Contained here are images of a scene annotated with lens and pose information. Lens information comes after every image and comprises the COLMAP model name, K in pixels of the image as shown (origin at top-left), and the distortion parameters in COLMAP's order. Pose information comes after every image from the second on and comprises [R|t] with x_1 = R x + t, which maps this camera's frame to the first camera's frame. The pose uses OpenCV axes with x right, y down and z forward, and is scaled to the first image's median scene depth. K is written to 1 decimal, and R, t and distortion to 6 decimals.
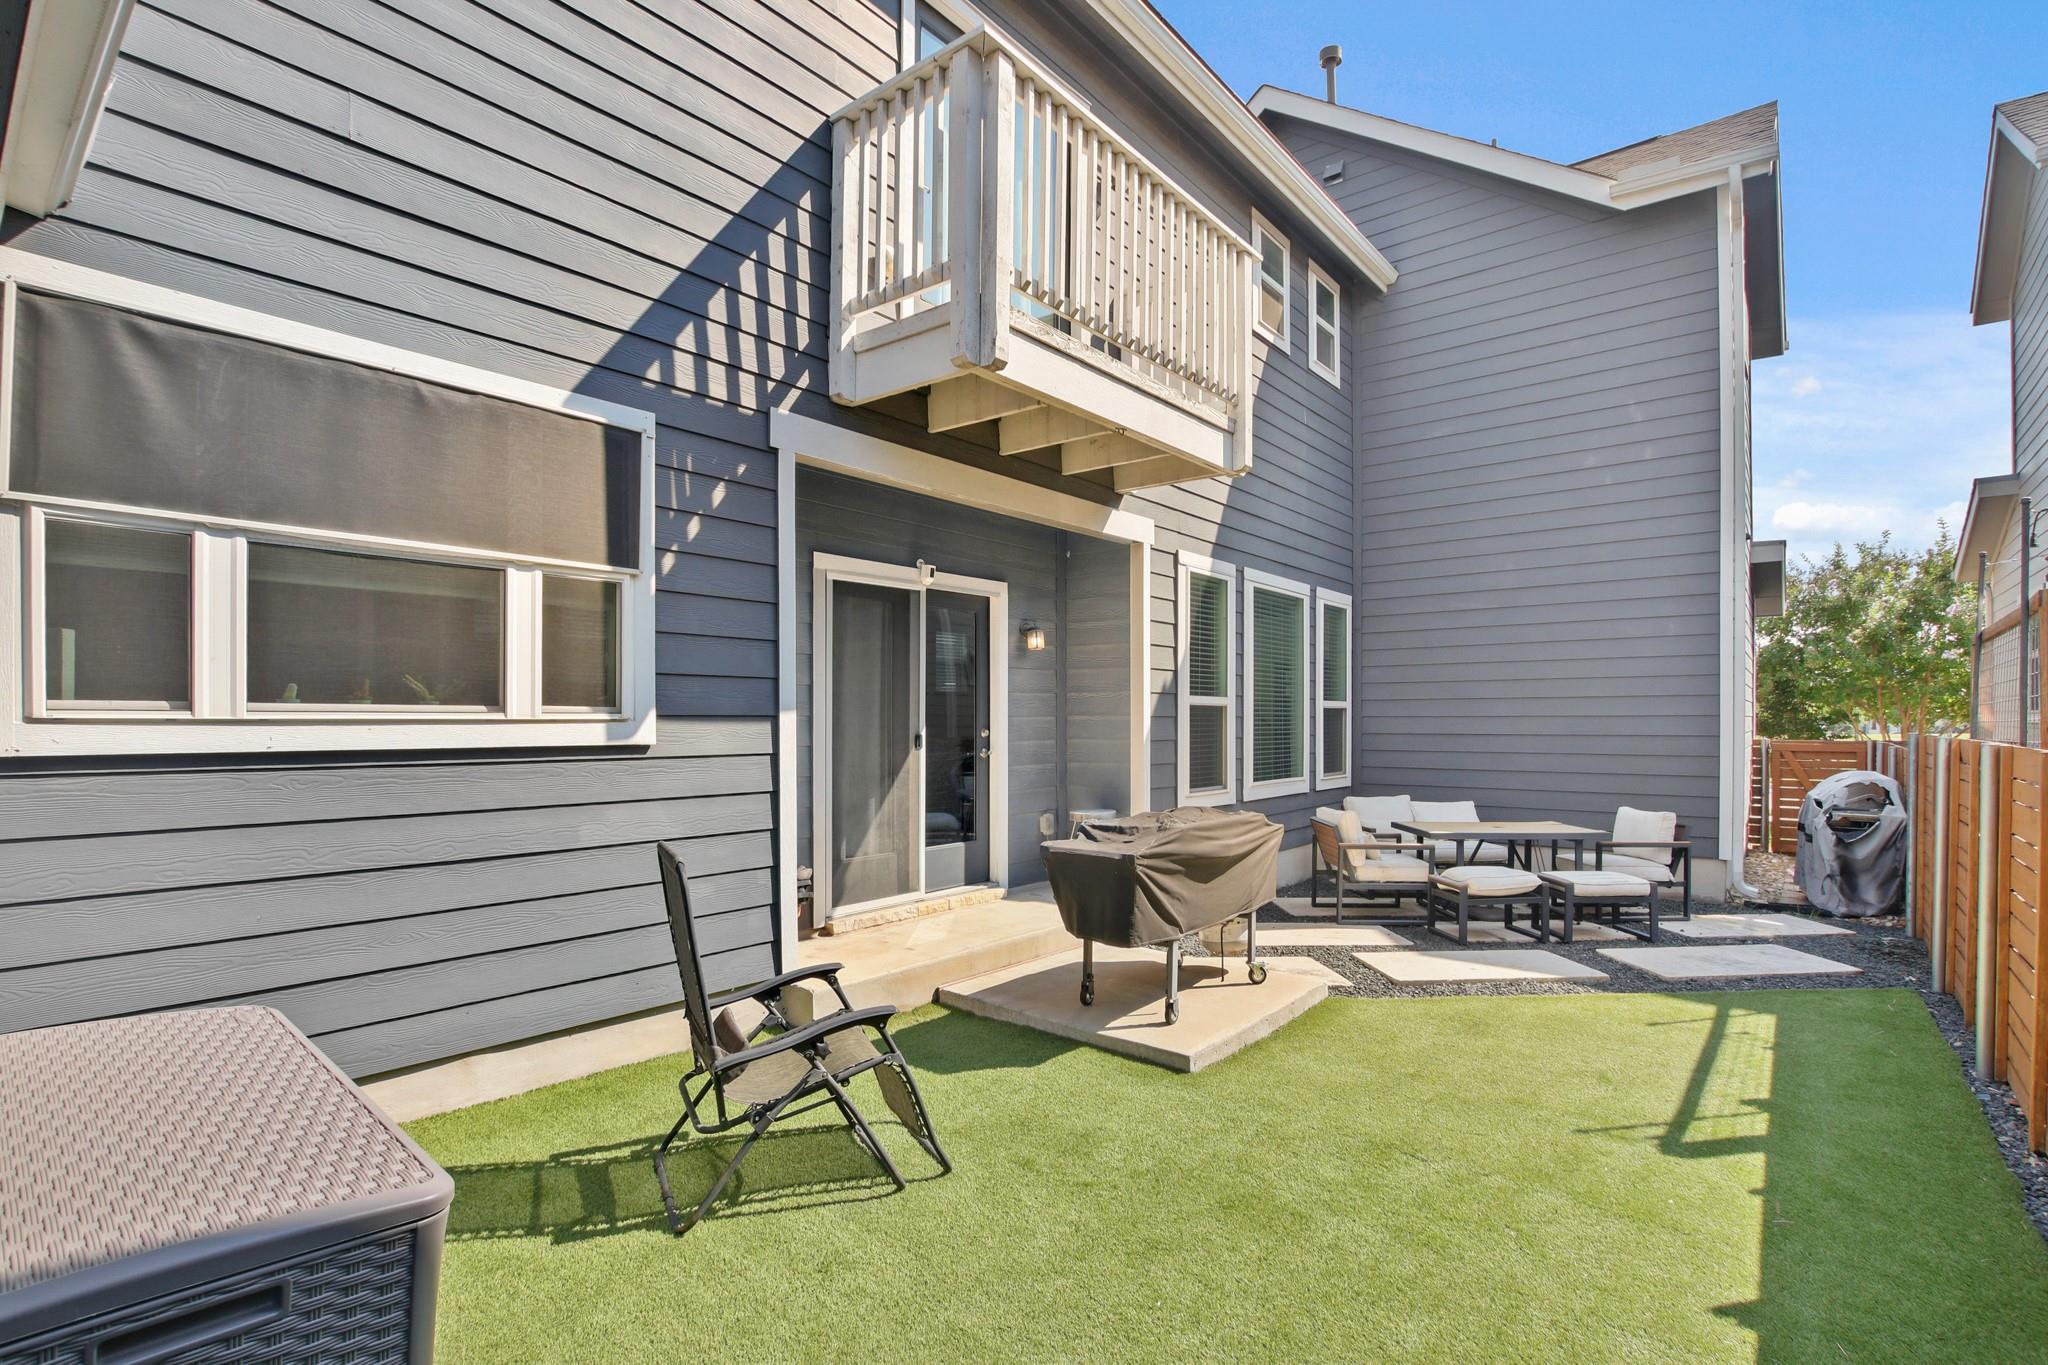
lens RADIAL K [[969.9, 0, 1035.7], [0, 969.9, 710.4], [0, 0, 1]] dist [-0.034523, 0.005629]
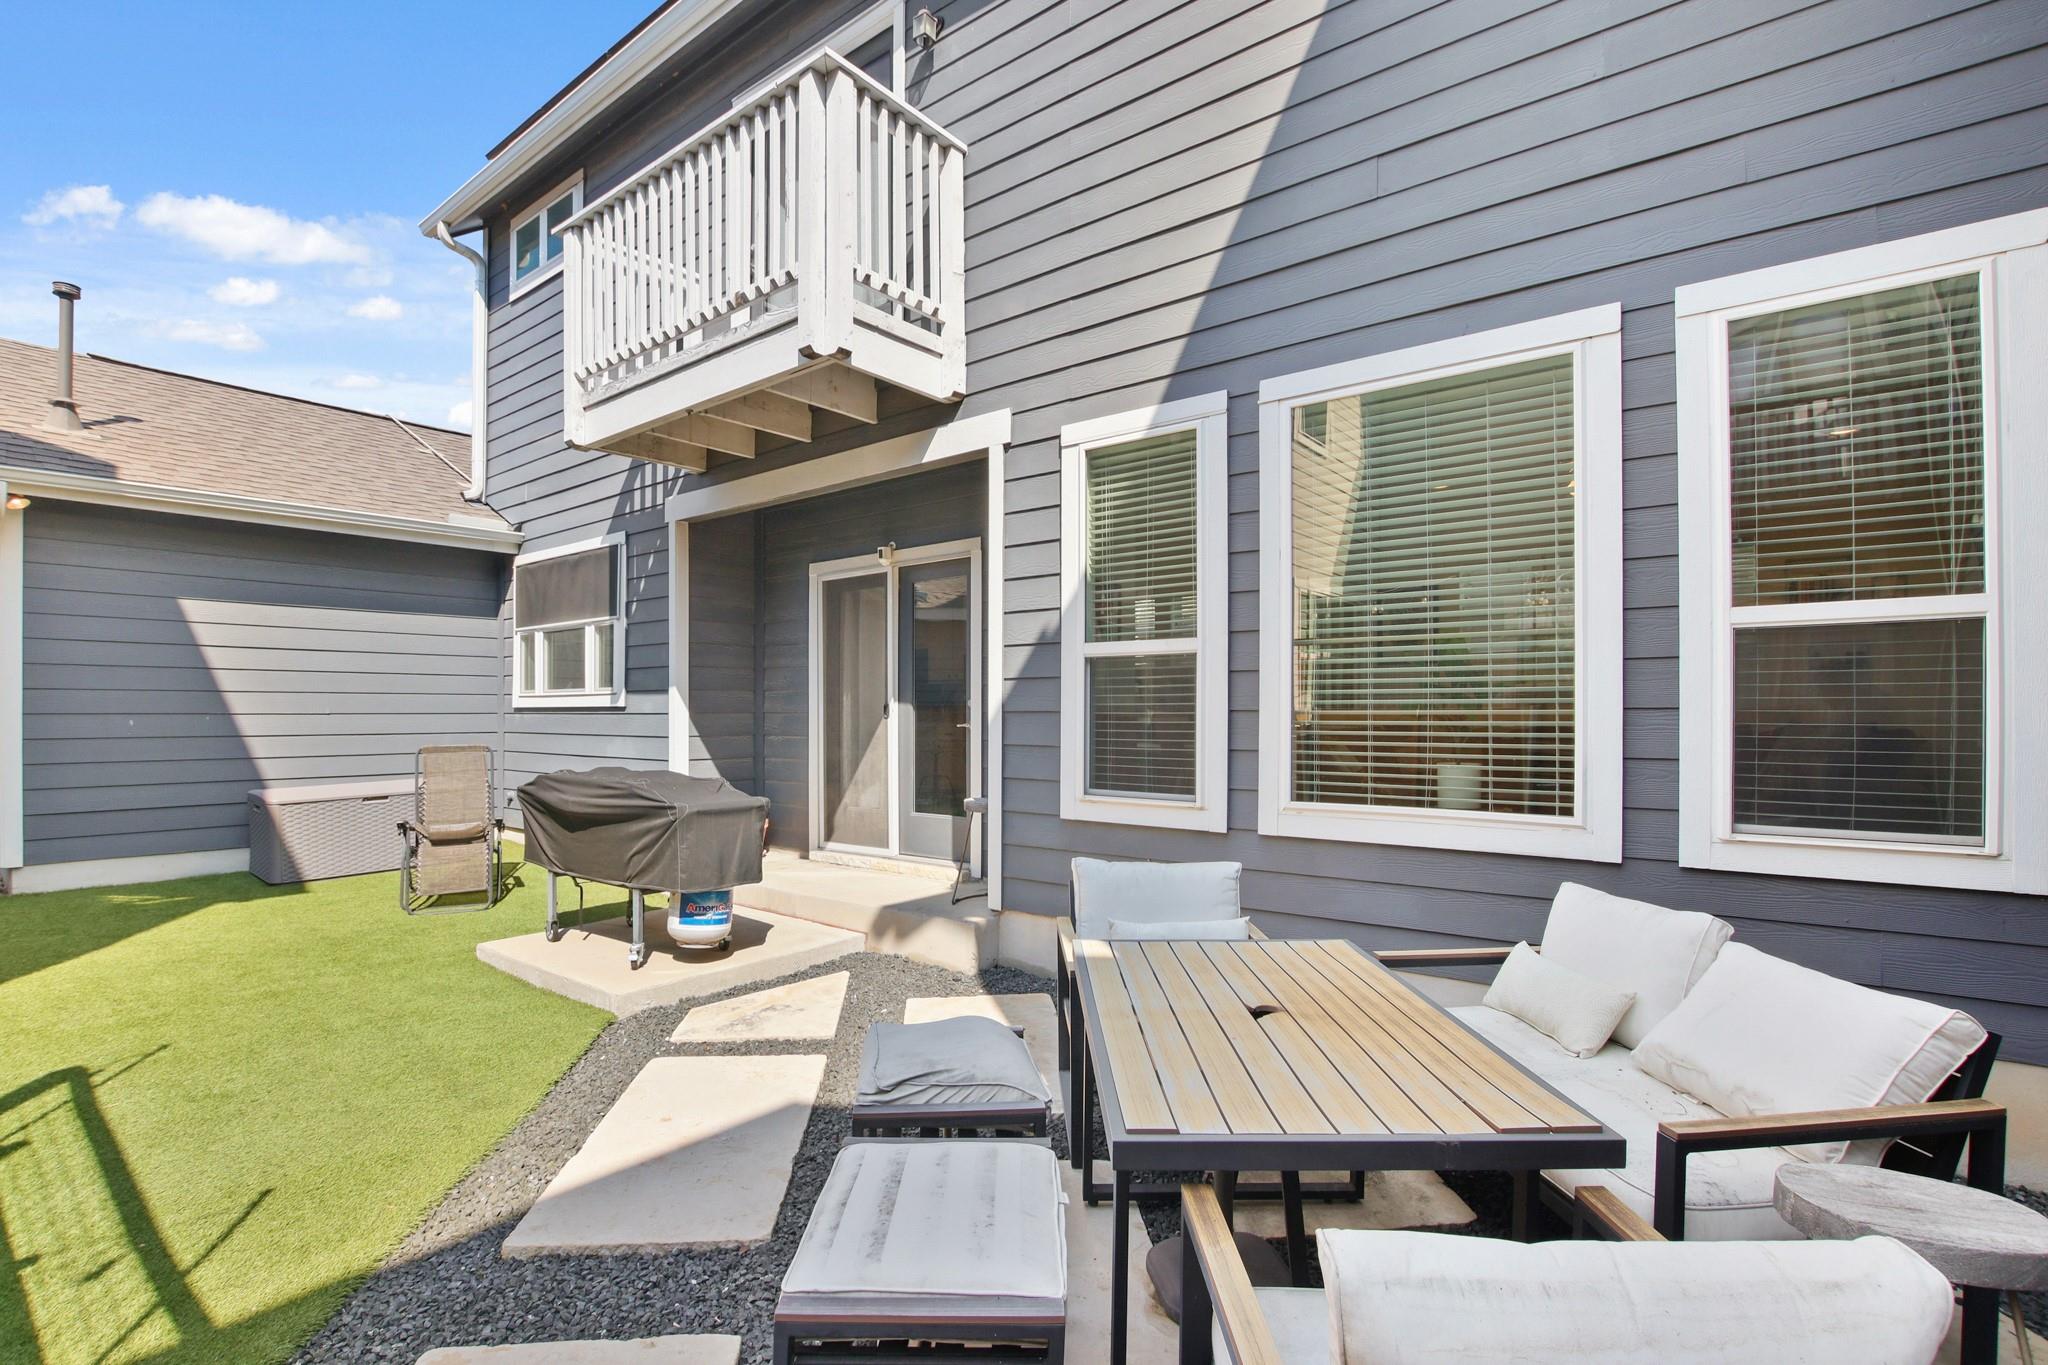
lens RADIAL K [[969.9, 0, 1035.7], [0, 969.9, 710.4], [0, 0, 1]] dist [-0.034523, 0.005629]
pose [[0.005858, -0.008576, -0.999946, 1.187643], [0.006304, 0.999944, -0.008539, 0.051189], [0.999963, -0.006254, 0.005912, 1.426894]]
